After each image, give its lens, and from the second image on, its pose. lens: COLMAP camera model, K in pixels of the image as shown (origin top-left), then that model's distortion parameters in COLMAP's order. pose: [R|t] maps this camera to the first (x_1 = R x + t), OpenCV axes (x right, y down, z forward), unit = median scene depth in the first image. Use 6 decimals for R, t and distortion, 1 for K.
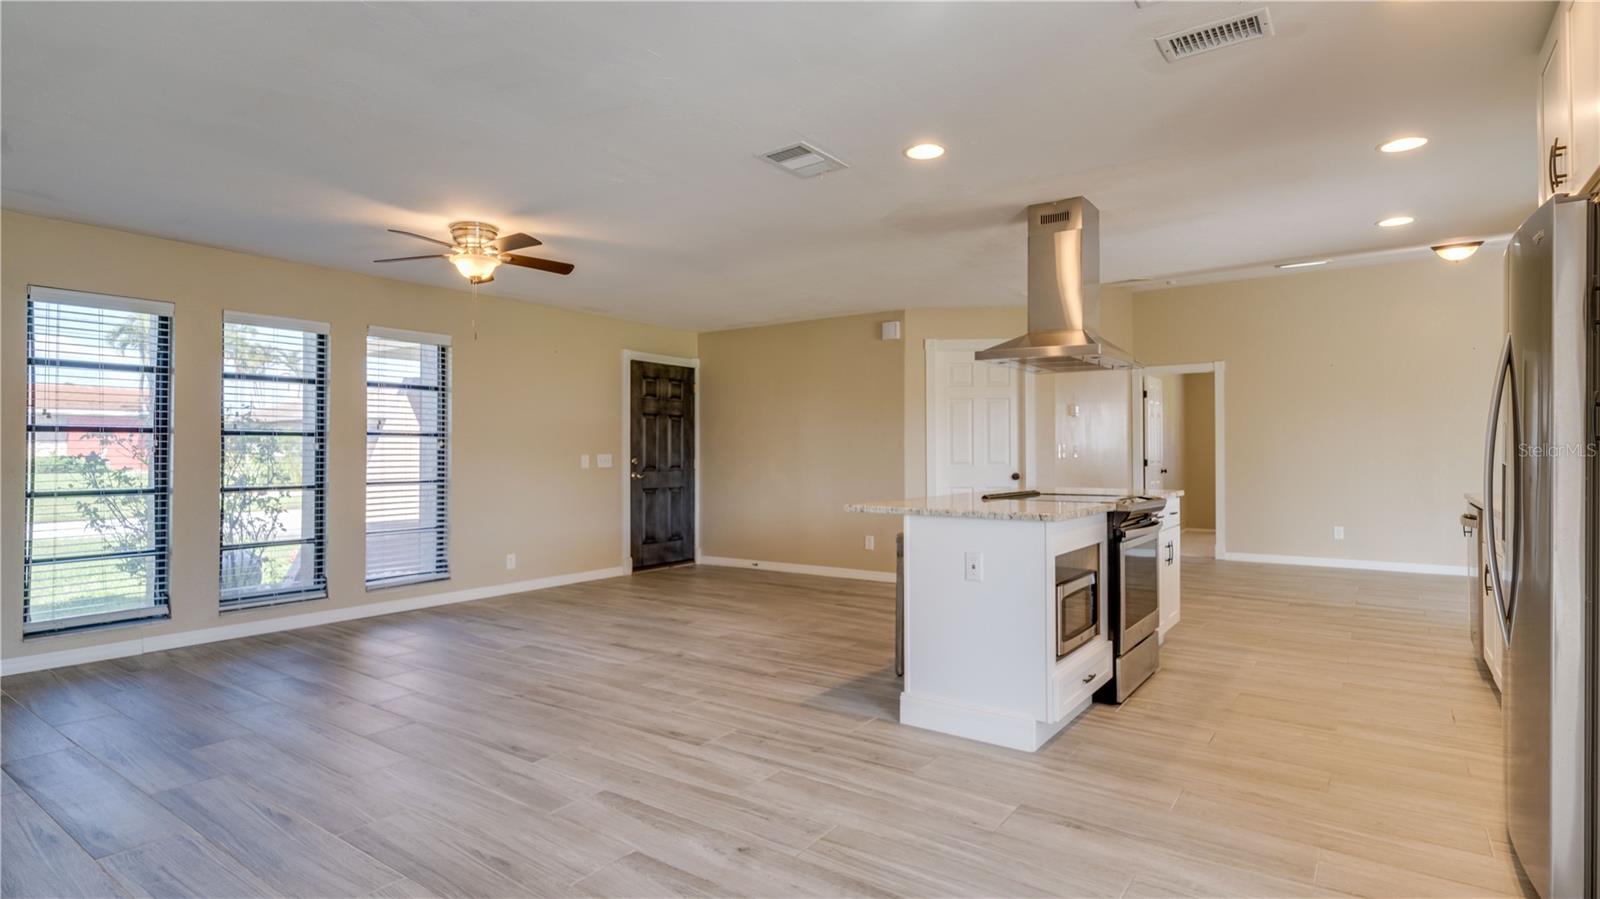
lens RADIAL K [[821.1, 0, 795.1], [0, 821.1, 449.4], [0, 0, 1]] dist [0.003026, 0.000371]
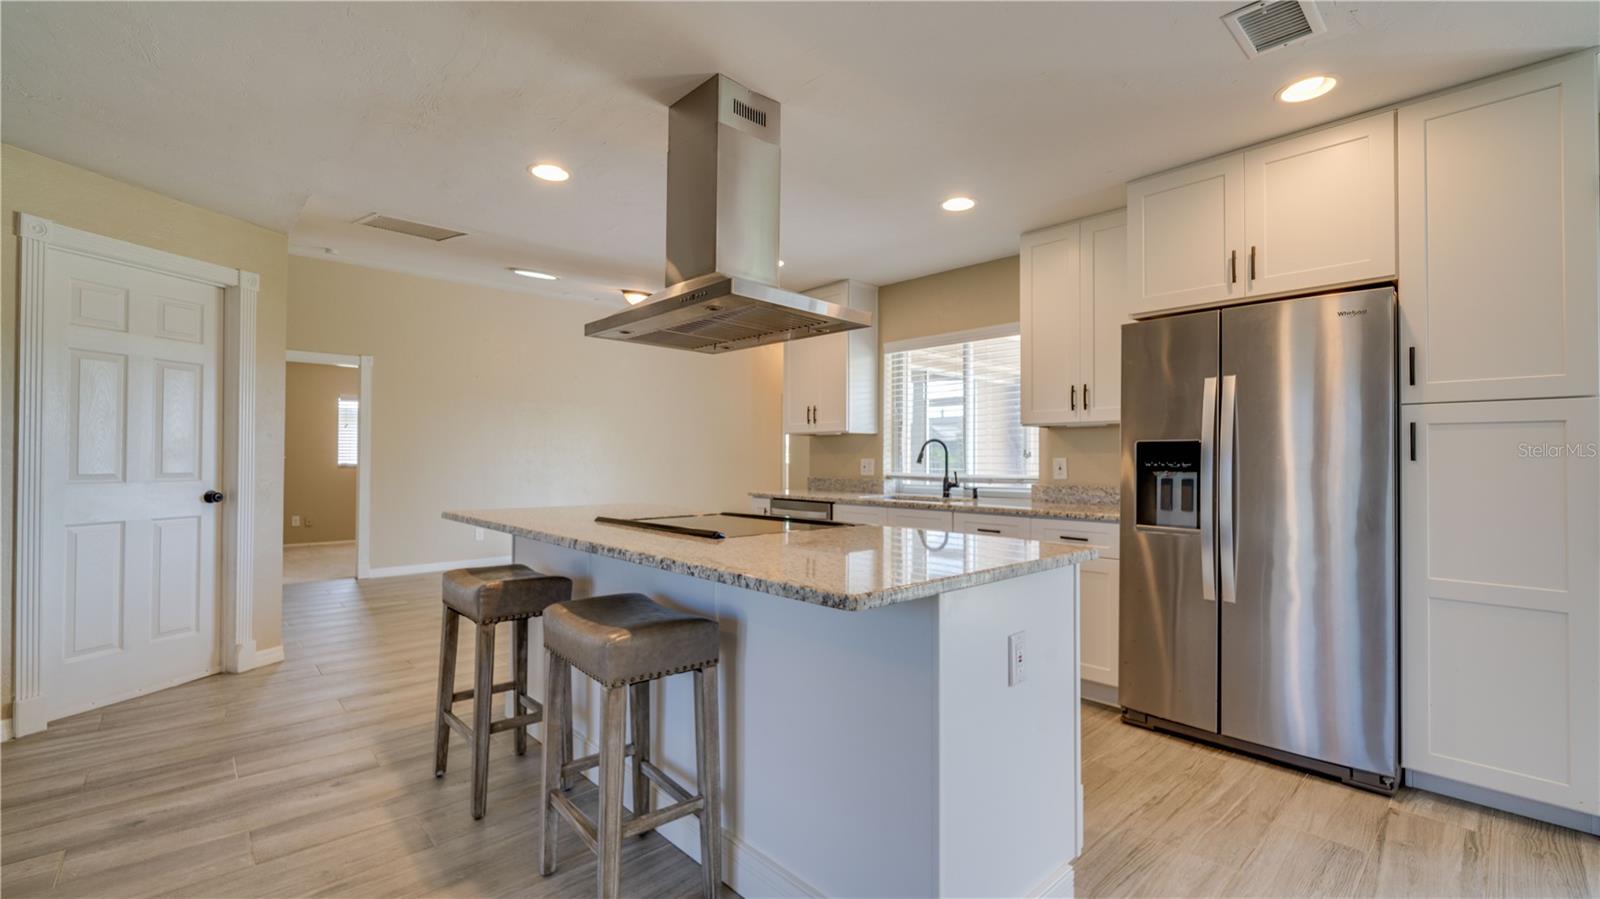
lens RADIAL K [[673.6, 0, 798.1], [0, 673.6, 454.5], [0, 0, 1]] dist [0.001884, 0.000345]
pose [[0.201512, 0.009917, 0.979436, -0.135240], [-0.009421, 0.999922, -0.008186, 0.002358], [-0.979441, -0.007577, 0.201590, 0.514306]]
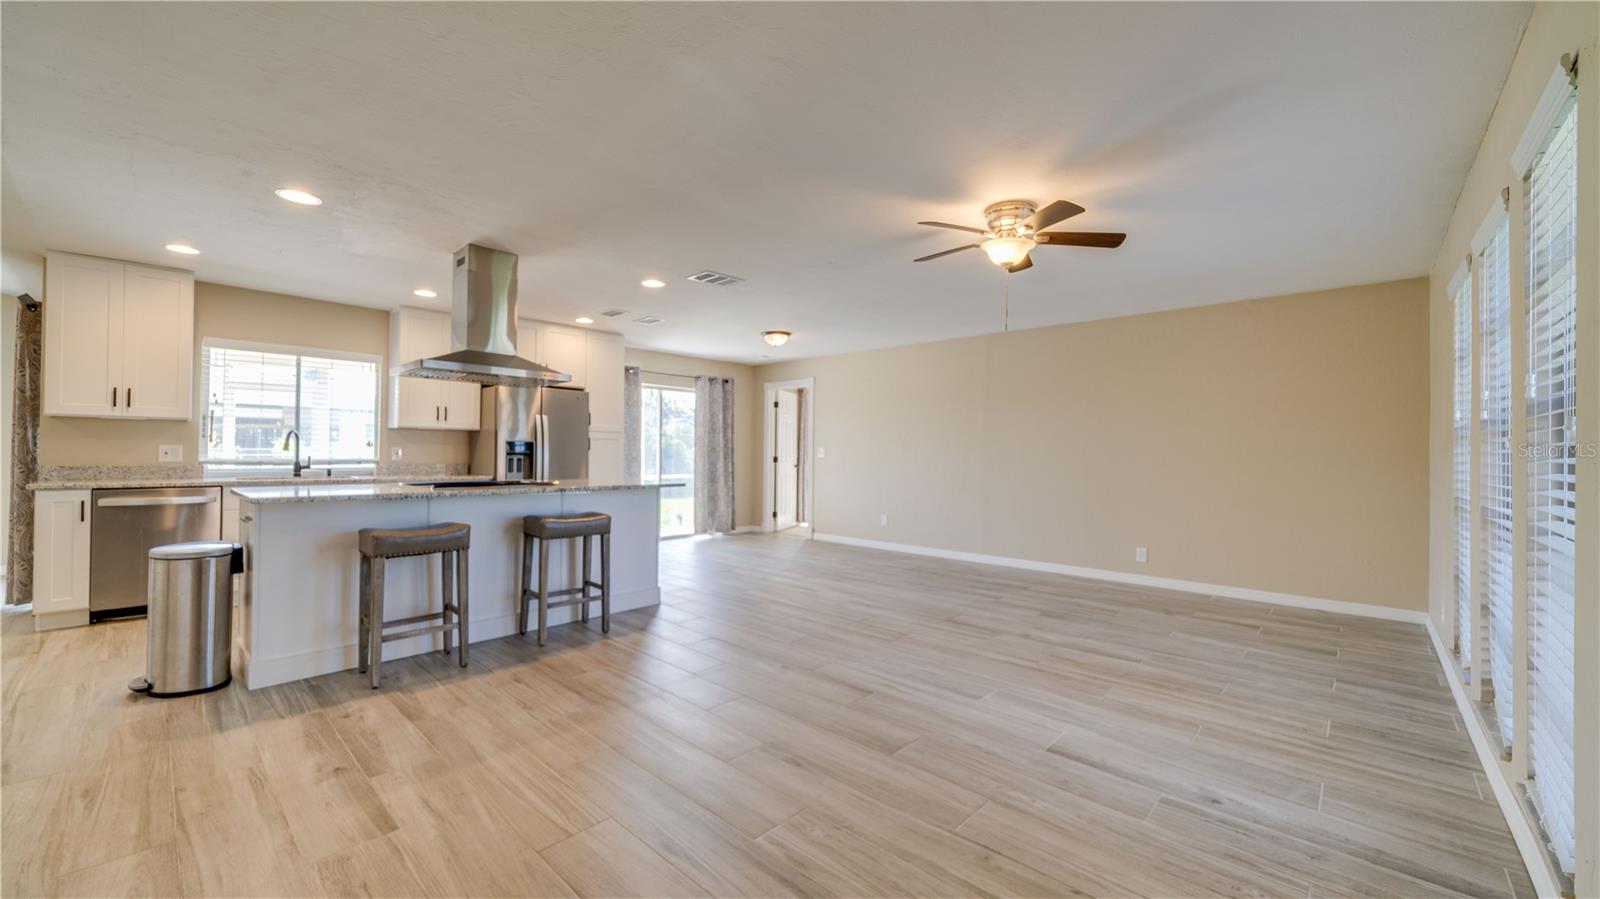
lens RADIAL K [[606.6, 0, 793.5], [0, 606.6, 449.1], [0, 0, 1]] dist [-0.001272, -0.000303]
pose [[-0.990989, -0.008266, 0.133686, -0.169902], [-0.009636, 0.999907, -0.009600, 0.004203], [-0.133594, -0.010802, -0.990977, 1.157311]]
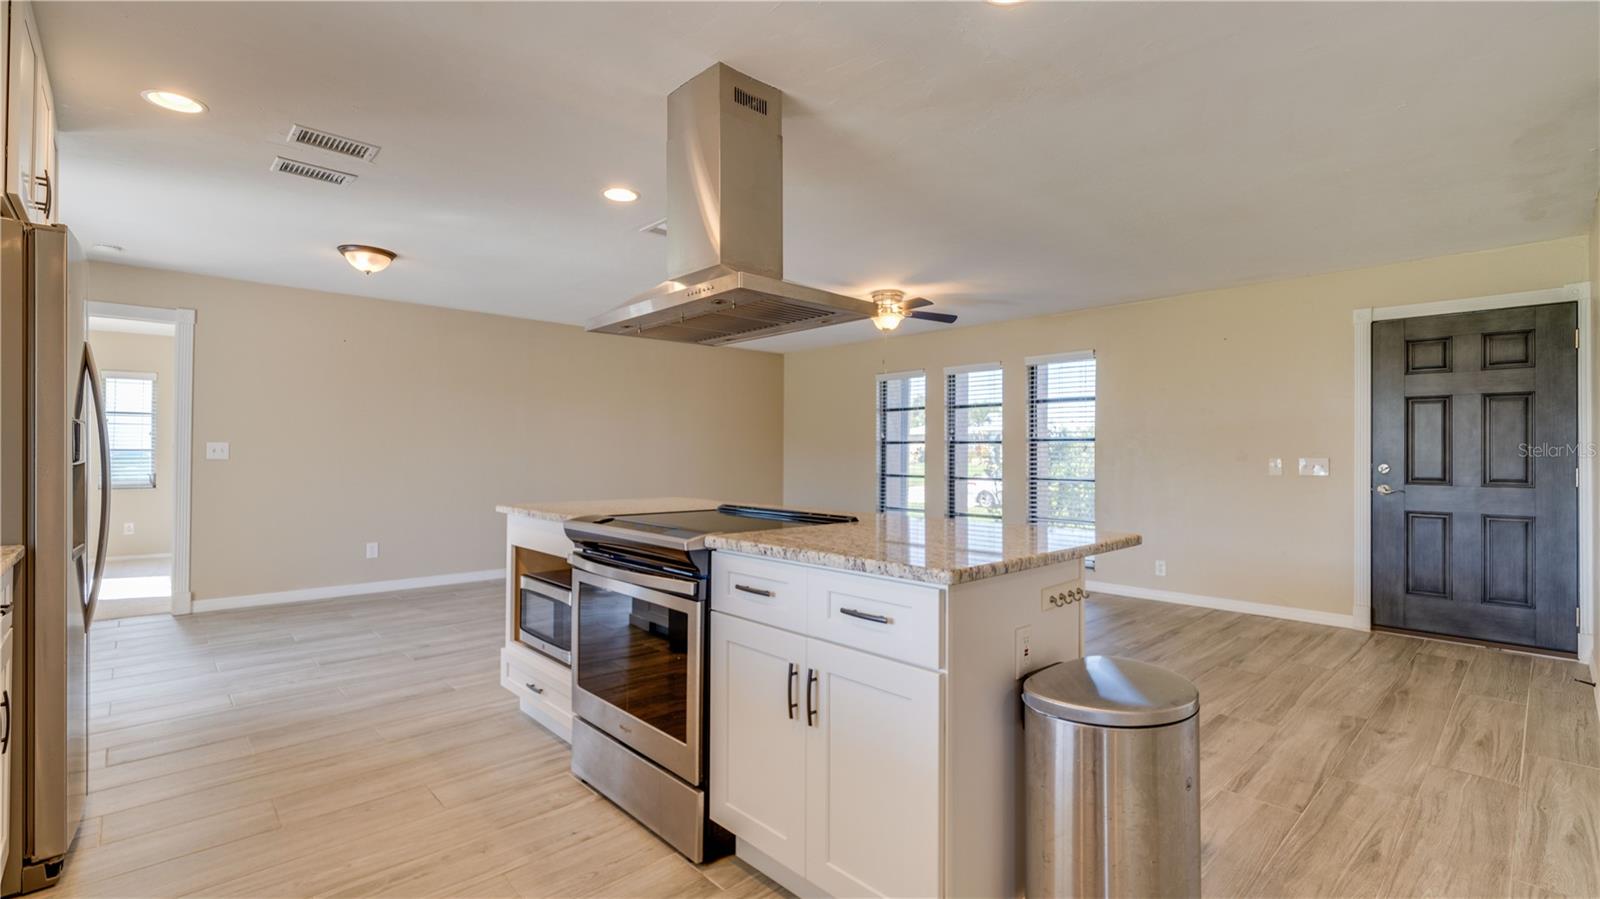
lens RADIAL K [[710.6, 0, 786.2], [0, 710.6, 449.3], [0, 0, 1]] dist [-0.012470, 0.000013]
pose [[-0.205547, -0.012454, -0.978568, 0.551795], [-0.000411, 0.999920, -0.012640, 0.006996], [0.978647, -0.002195, -0.205536, 0.727892]]
